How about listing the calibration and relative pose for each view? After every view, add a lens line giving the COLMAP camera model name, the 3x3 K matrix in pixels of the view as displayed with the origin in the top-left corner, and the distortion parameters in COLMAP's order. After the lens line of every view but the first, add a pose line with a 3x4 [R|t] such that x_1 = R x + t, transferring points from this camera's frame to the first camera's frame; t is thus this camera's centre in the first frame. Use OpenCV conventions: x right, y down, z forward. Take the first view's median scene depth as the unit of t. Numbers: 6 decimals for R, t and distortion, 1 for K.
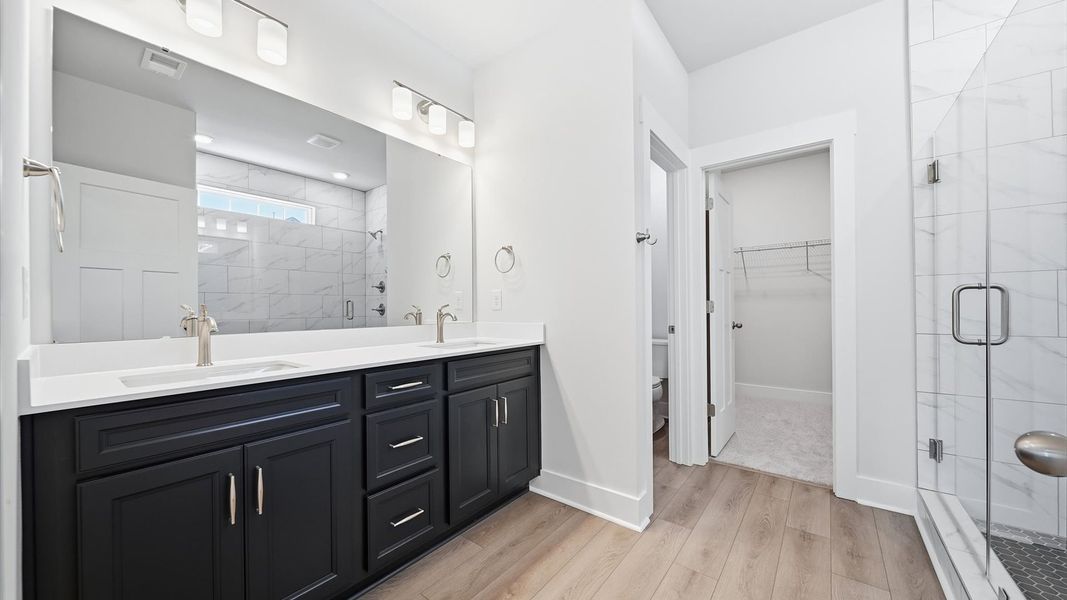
lens RADIAL K [[377.1, 0, 534.3], [0, 377.1, 305.1], [0, 0, 1]] dist [0.000301, -0.000043]
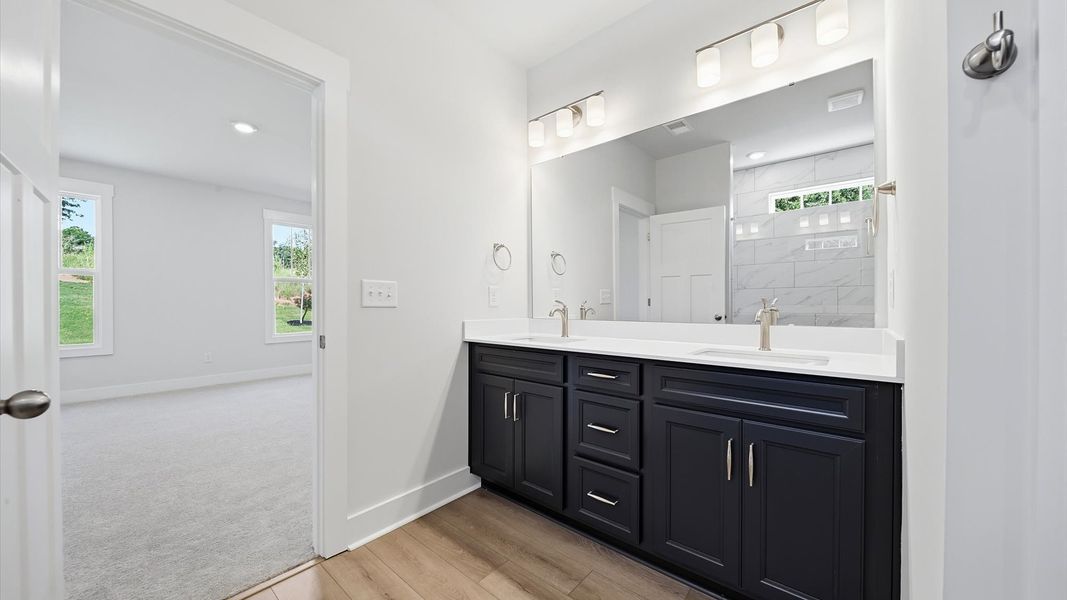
lens RADIAL K [[371.8, 0, 535.2], [0, 371.8, 305.5], [0, 0, 1]] dist [-0.027166, -0.000023]
pose [[0.015026, 0.018612, -0.999714, 0.406694], [0.008669, 0.999787, 0.018744, -0.005462], [0.999850, -0.008948, 0.014861, 0.459806]]
